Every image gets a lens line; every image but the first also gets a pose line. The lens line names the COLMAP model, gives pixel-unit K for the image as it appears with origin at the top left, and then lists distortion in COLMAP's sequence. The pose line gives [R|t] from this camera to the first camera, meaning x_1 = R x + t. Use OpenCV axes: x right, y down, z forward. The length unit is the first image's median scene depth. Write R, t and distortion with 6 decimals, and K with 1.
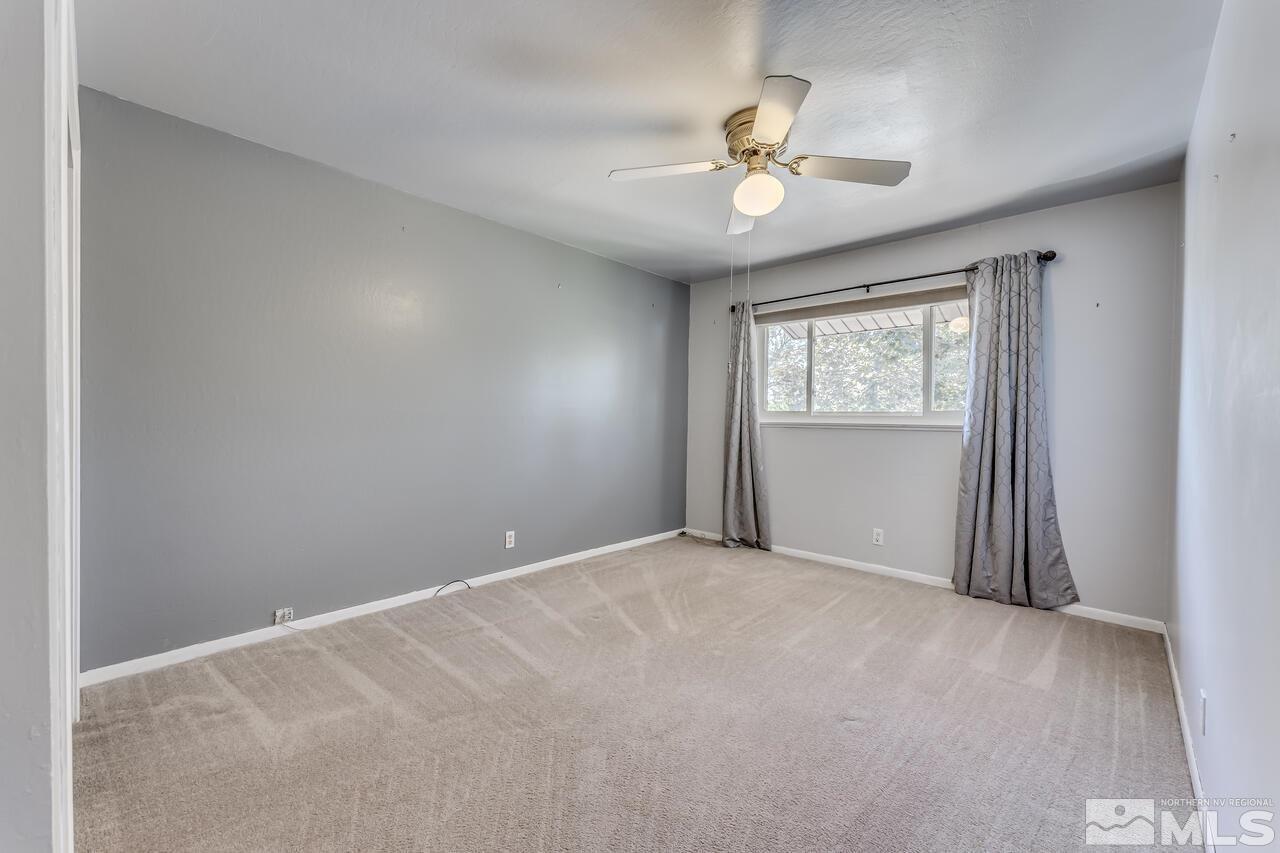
lens RADIAL K [[514.5, 0, 647.7], [0, 514.5, 420.0], [0, 0, 1]] dist [0.004082, -0.000015]
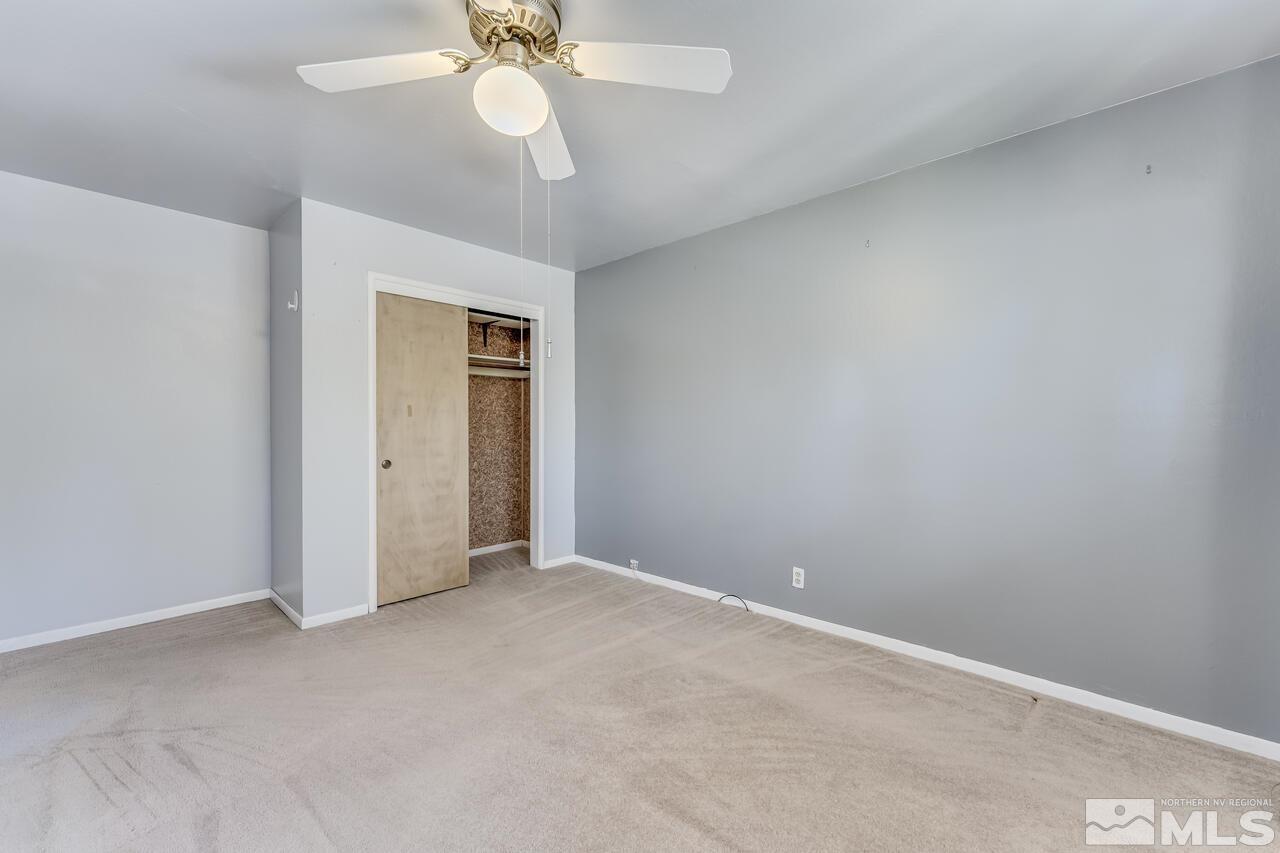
lens RADIAL K [[514.5, 0, 647.7], [0, 514.5, 420.0], [0, 0, 1]] dist [0.004082, -0.000015]
pose [[0.000340, -0.026304, -0.999654, 0.651807], [-0.012551, 0.999575, -0.026307, 0.003210], [0.999921, 0.012555, 0.000009, 0.863605]]
